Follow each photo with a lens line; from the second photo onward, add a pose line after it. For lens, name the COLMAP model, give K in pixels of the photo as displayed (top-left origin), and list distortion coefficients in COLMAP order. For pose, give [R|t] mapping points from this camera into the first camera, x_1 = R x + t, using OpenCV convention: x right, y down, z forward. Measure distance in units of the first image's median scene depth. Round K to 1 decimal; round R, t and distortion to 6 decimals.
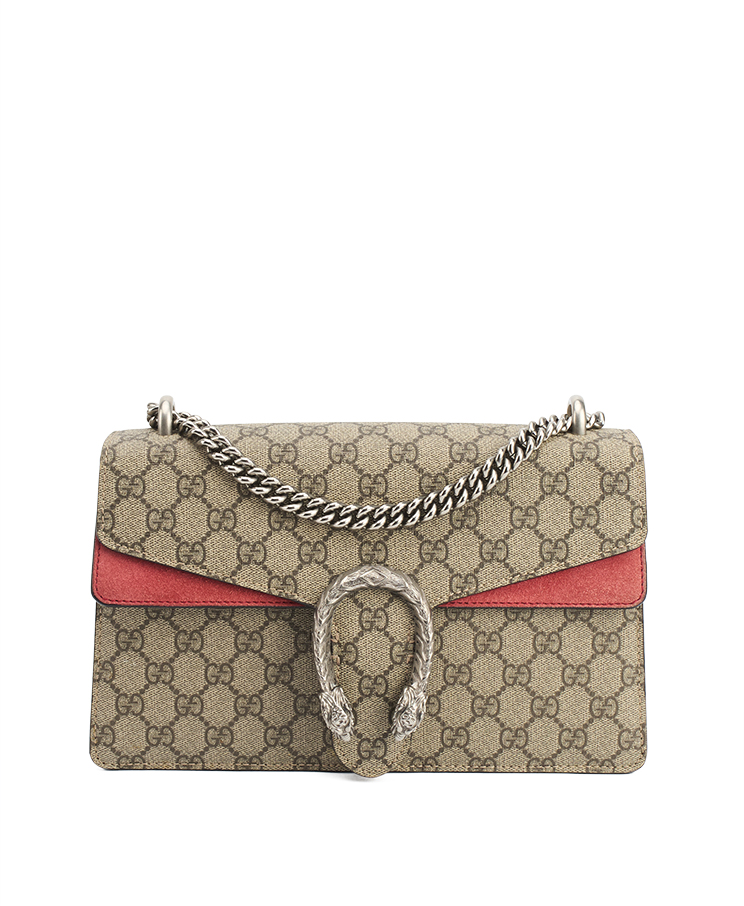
lens RADIAL K [[1564.6, 0, 370.8], [0, 1564.6, 398.7], [0, 0, 1]] dist [0.025228, 0.253457]
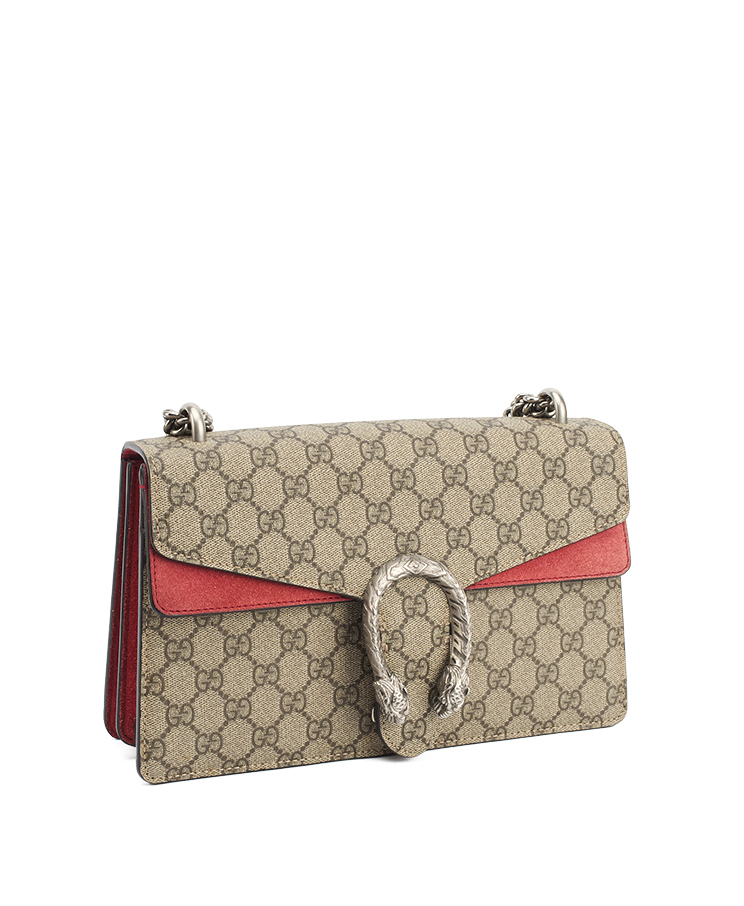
lens RADIAL K [[1564.6, 0, 370.8], [0, 1564.6, 398.7], [0, 0, 1]] dist [0.025228, 0.253457]
pose [[0.926574, -0.039188, 0.374065, -0.412583], [0.048146, 0.998733, -0.014630, 0.015234], [-0.373018, 0.031565, 0.927287, 0.026188]]
